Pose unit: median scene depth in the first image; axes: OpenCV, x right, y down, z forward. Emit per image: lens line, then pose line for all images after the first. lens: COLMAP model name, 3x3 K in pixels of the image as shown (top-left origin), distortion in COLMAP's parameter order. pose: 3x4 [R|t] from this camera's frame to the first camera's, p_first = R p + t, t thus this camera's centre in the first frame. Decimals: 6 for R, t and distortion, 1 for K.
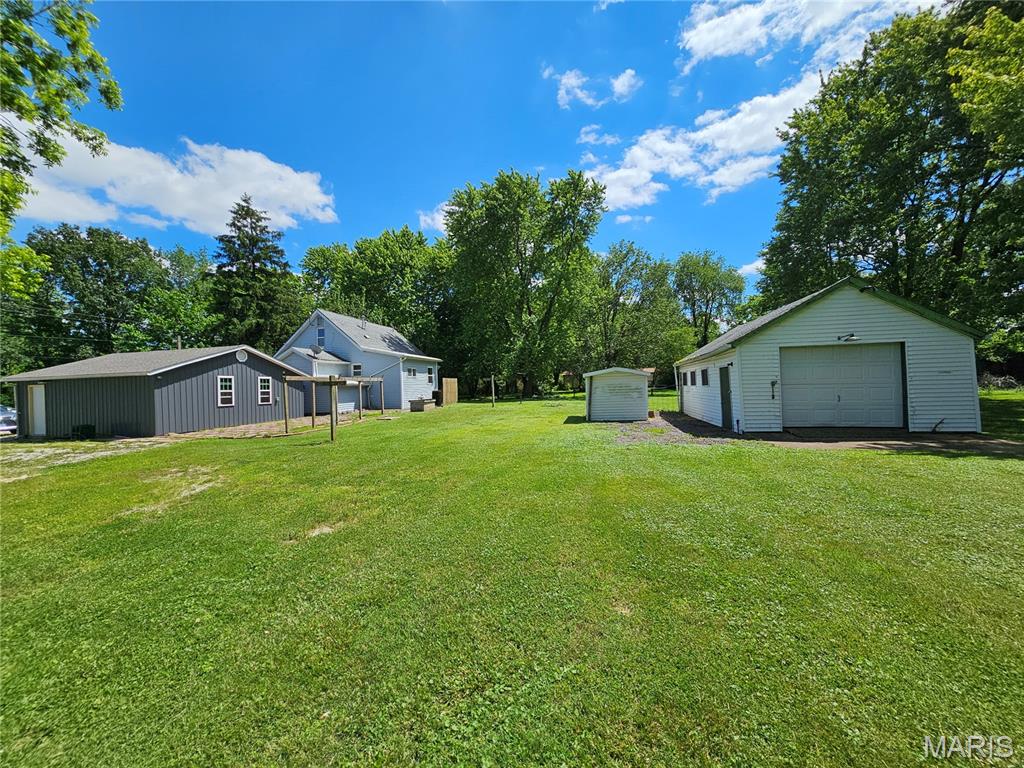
lens RADIAL K [[411.4, 0, 512.0], [0, 411.4, 384.0], [0, 0, 1]] dist [-0.001128, -0.000017]
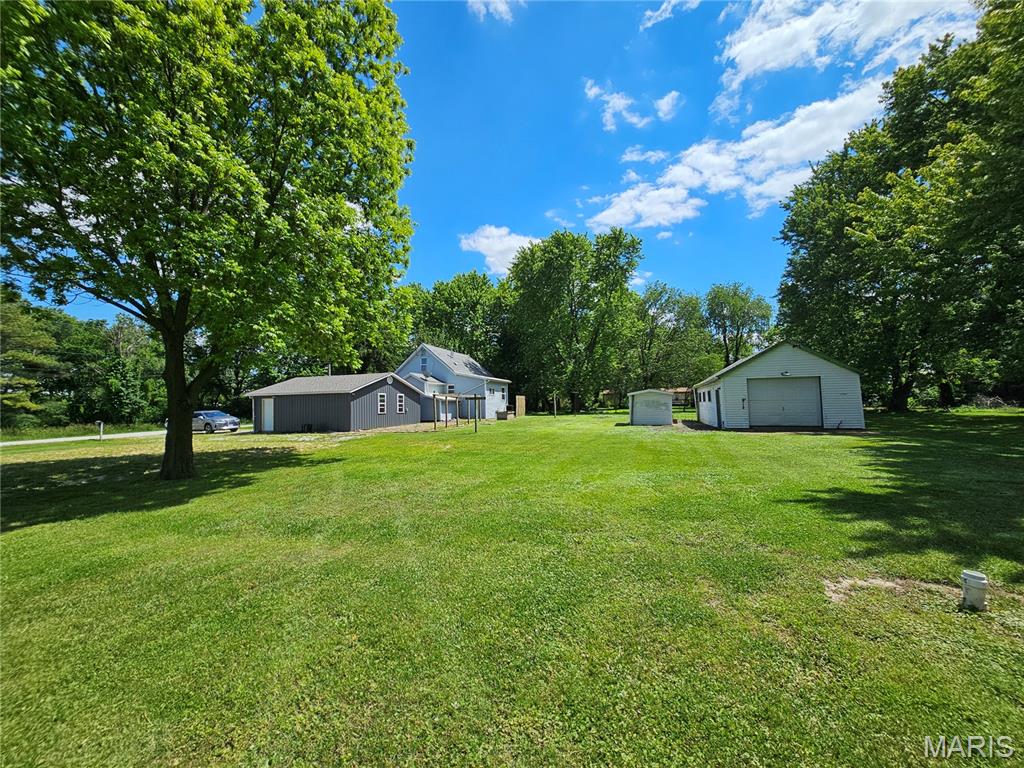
lens RADIAL K [[445.0, 0, 512.0], [0, 445.0, 384.0], [0, 0, 1]] dist [0.033792, 0.000115]
pose [[0.997232, 0.002525, -0.074308, -0.055033], [-0.005614, 0.999127, -0.041392, 0.005769], [0.074139, 0.041694, 0.996376, -0.317157]]
